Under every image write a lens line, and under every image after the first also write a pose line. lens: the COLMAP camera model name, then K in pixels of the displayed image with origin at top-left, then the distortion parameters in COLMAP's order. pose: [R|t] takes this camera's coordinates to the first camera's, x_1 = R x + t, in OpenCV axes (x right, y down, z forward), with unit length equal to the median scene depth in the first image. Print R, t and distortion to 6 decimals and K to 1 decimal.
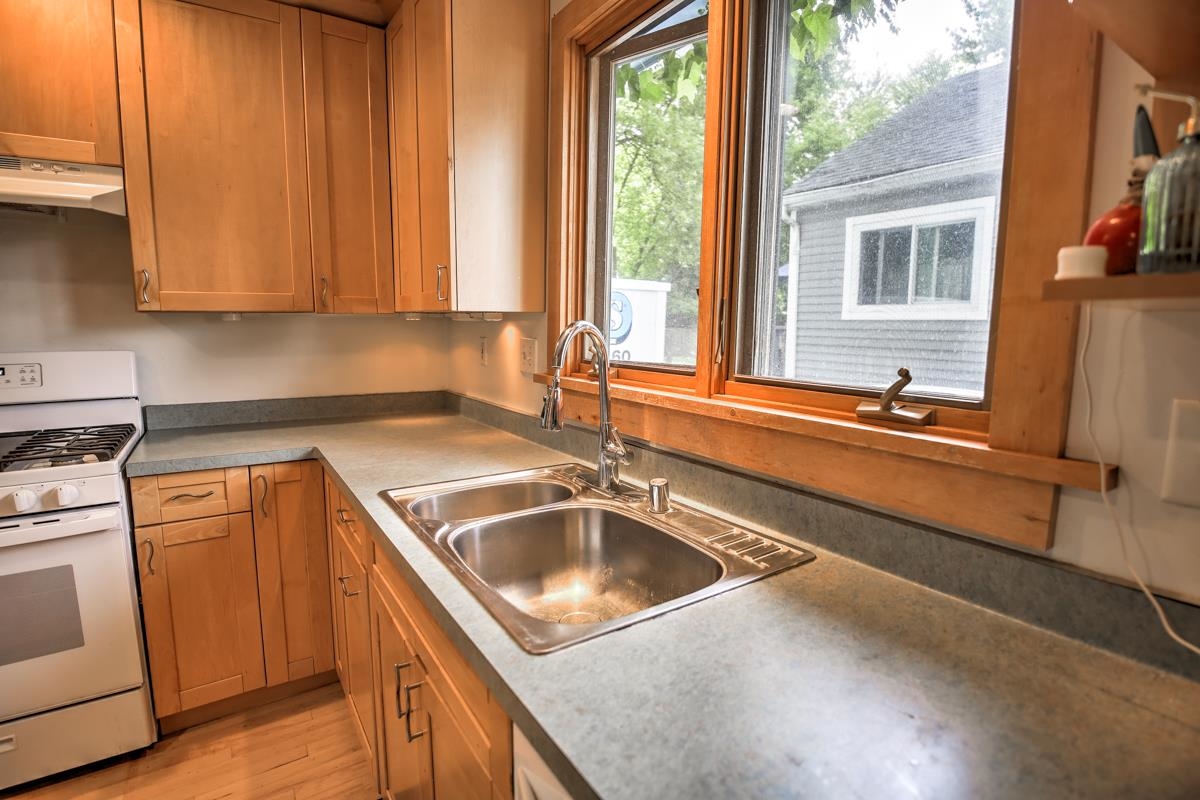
lens RADIAL K [[584.2, 0, 605.1], [0, 584.2, 395.3], [0, 0, 1]] dist [-0.024963, -0.003994]
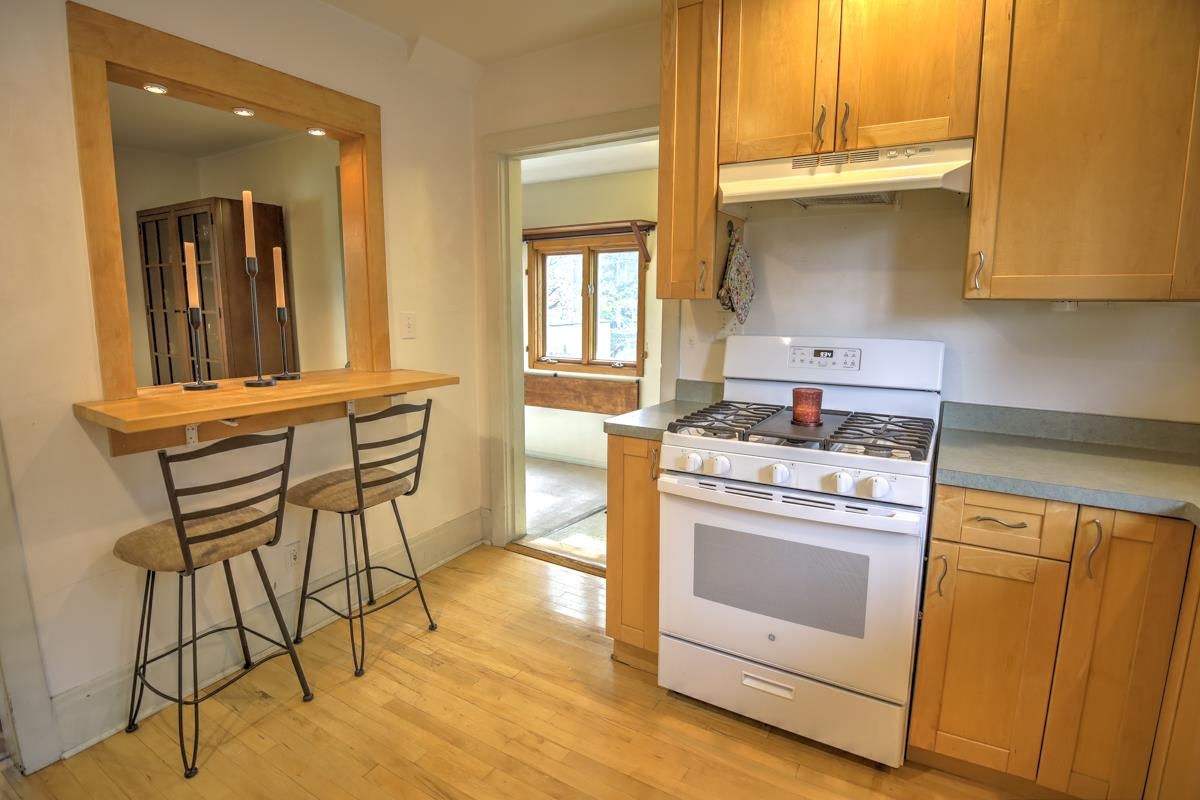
lens RADIAL K [[584.2, 0, 603.8], [0, 584.2, 395.5], [0, 0, 1]] dist [-0.024963, -0.003994]
pose [[0.432661, 0.133227, -0.891659, -0.240994], [-0.119354, 0.988780, 0.089824, -0.011280], [0.893621, 0.067560, 0.443708, 0.107458]]
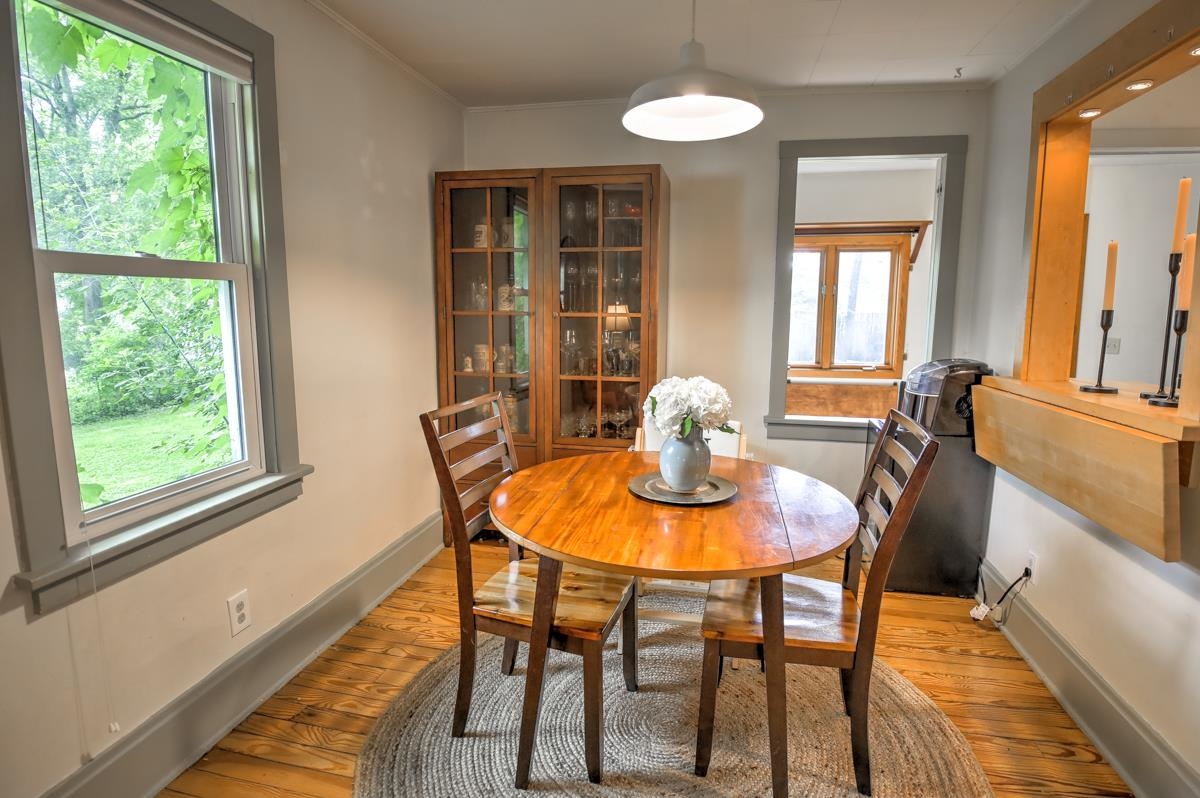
lens RADIAL K [[618.0, 0, 602.4], [0, 618.0, 392.7], [0, 0, 1]] dist [-0.032729, -0.001171]
pose [[0.708511, 0.090604, -0.699859, -1.538137], [-0.088684, 0.995293, 0.039070, 0.190460], [0.700105, 0.034384, 0.713211, -1.419808]]
